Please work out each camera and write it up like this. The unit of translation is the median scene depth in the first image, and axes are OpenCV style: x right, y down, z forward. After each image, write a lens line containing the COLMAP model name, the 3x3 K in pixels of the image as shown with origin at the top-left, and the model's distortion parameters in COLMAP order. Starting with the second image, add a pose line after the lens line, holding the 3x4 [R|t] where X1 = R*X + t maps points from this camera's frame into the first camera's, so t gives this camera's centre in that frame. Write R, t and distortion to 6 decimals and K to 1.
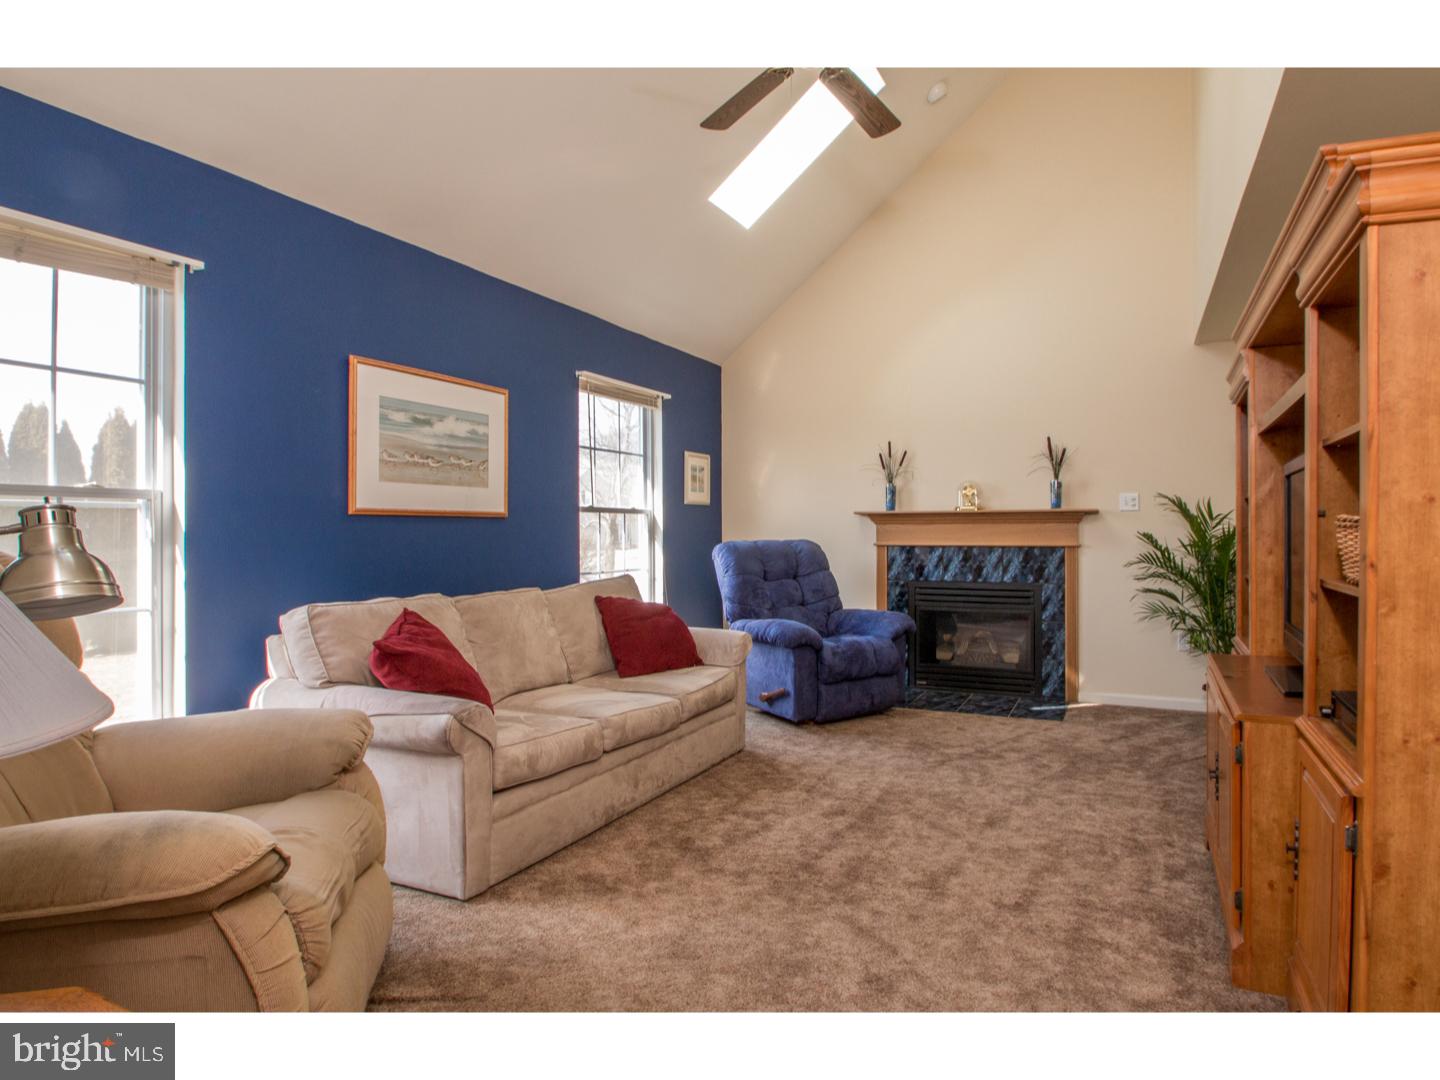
lens RADIAL K [[831.8, 0, 719.7], [0, 831.8, 535.4], [0, 0, 1]] dist [-0.001753, -0.000183]
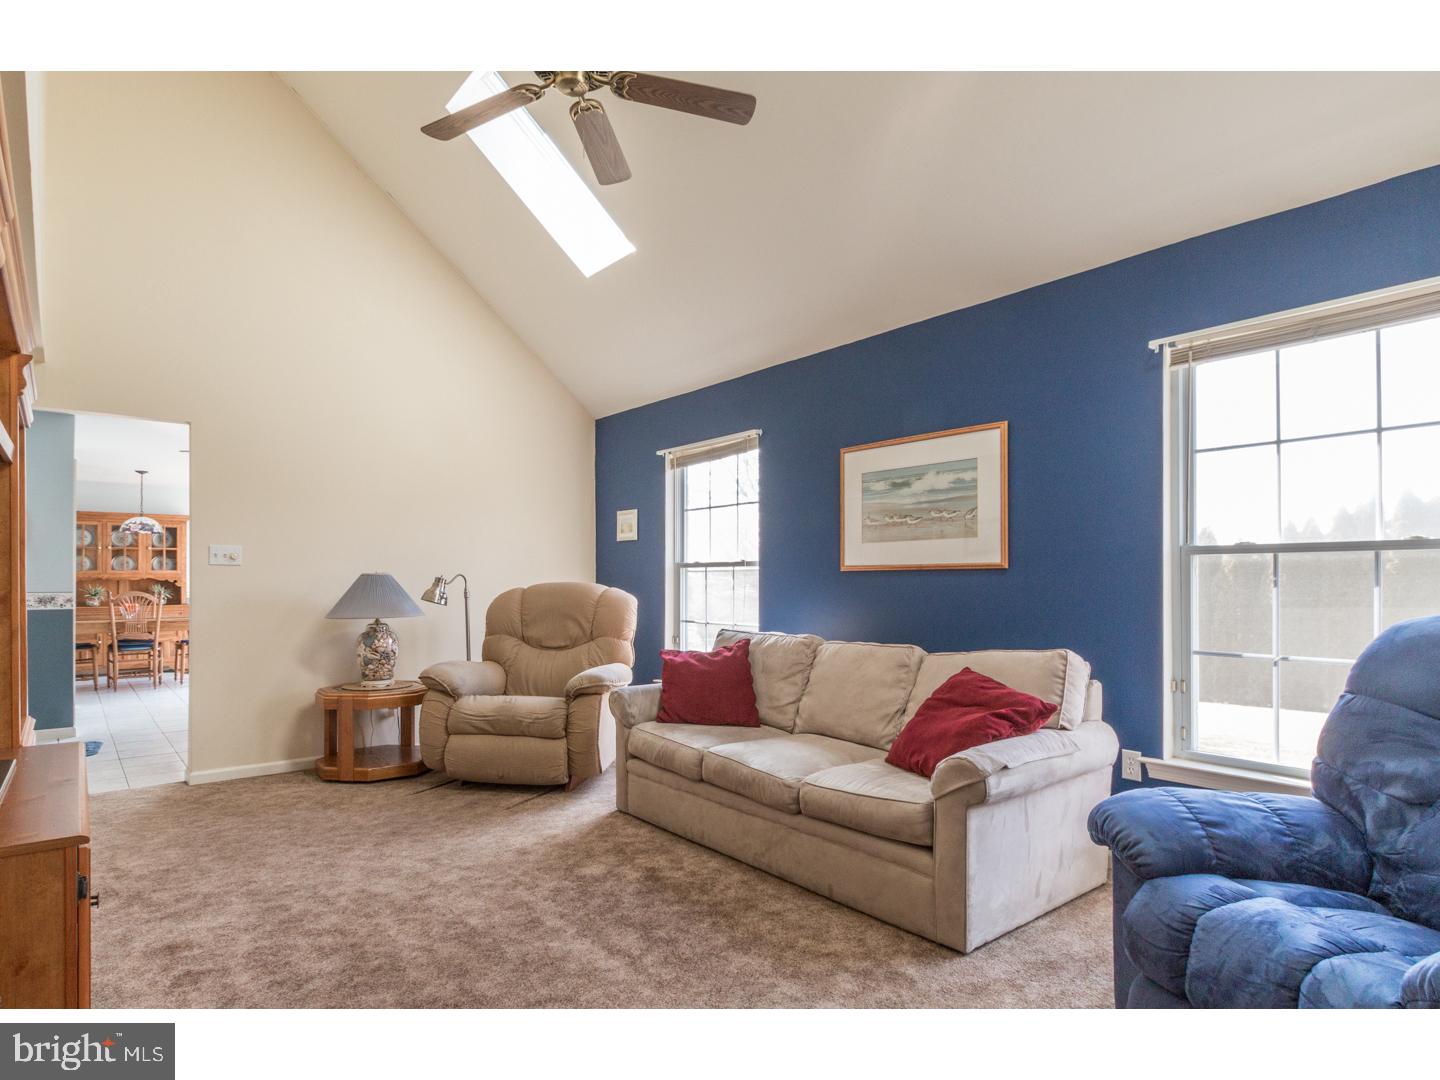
lens RADIAL K [[667.2, 0, 722.5], [0, 667.2, 581.1], [0, 0, 1]] dist [0.047656, 0.000066]
pose [[-0.327827, -0.000023, -0.944738, 0.553392], [-0.008039, 0.999964, 0.002766, -0.009653], [0.944704, 0.008501, -0.327815, 1.061734]]
